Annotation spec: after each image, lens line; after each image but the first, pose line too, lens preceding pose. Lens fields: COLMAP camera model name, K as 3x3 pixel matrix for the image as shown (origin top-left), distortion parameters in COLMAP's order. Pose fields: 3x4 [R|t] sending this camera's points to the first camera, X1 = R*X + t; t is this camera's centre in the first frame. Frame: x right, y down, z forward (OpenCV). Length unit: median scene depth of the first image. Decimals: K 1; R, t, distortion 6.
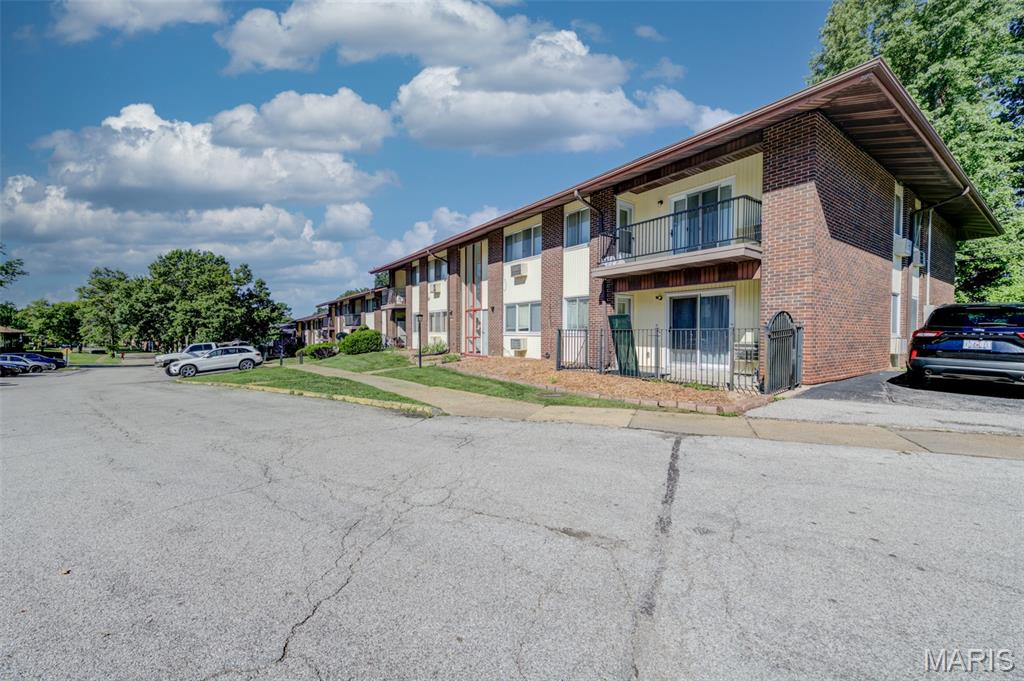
lens RADIAL K [[400.7, 0, 507.8], [0, 400.7, 339.4], [0, 0, 1]] dist [0.008800, -0.001809]
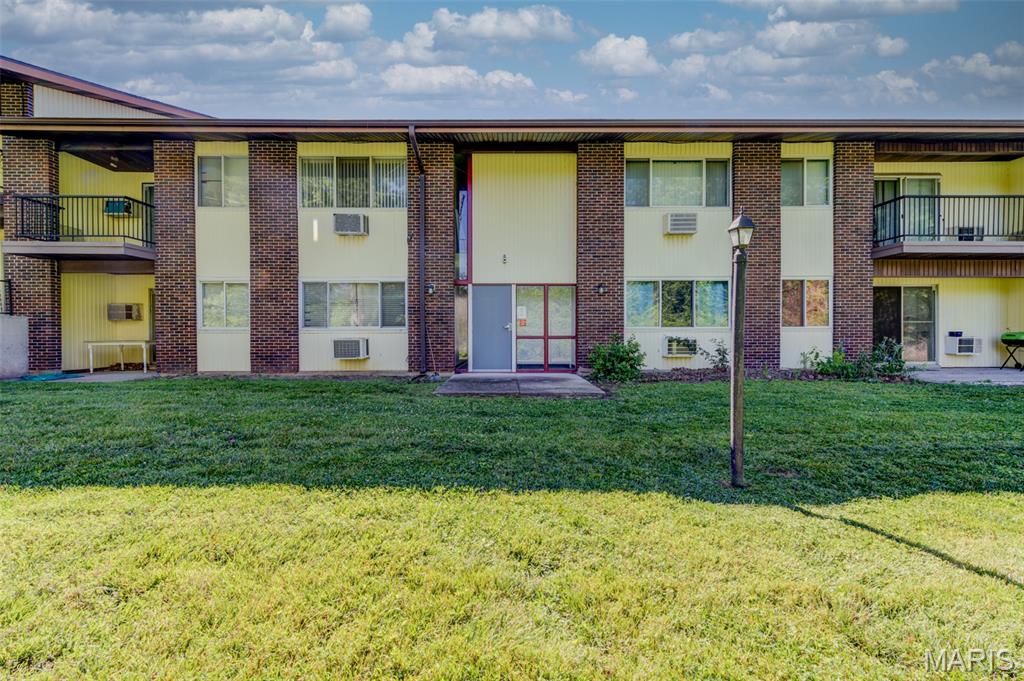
lens RADIAL K [[400.7, 0, 511.2], [0, 400.7, 335.1], [0, 0, 1]] dist [0.008800, -0.001809]
pose [[0.571683, -0.011506, 0.820394, -0.642337], [0.015363, 0.999876, 0.003318, -0.014338], [-0.820331, 0.010707, 0.571789, 0.935770]]
